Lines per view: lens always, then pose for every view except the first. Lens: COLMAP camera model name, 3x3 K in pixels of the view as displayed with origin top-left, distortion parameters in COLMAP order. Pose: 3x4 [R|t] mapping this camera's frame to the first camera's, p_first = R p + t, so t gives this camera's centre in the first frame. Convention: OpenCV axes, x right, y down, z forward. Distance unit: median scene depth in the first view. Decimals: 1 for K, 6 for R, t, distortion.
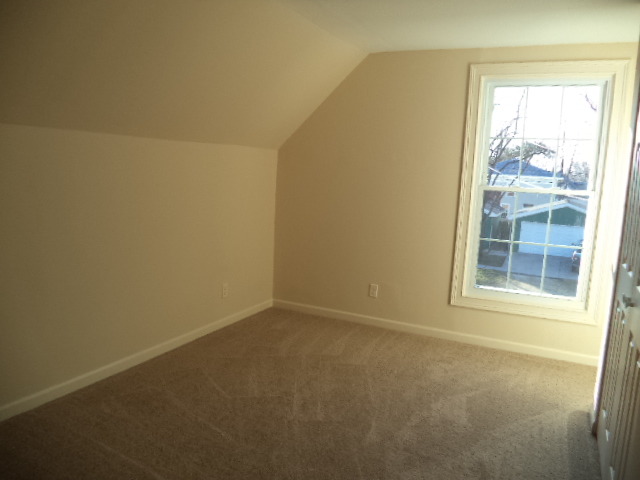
lens RADIAL K [[511.8, 0, 320.0], [0, 511.8, 240.0], [0, 0, 1]] dist [-0.041502, 0.012437]
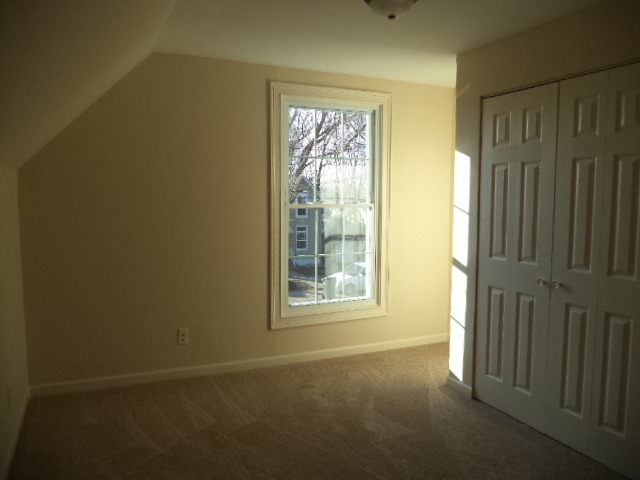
lens RADIAL K [[511.8, 0, 320.0], [0, 511.8, 240.0], [0, 0, 1]] dist [-0.041502, 0.012437]
pose [[0.635411, -0.110743, 0.764192, -0.432304], [0.132294, 0.990642, 0.033559, -0.064448], [-0.760757, 0.079774, 0.644115, 0.323808]]
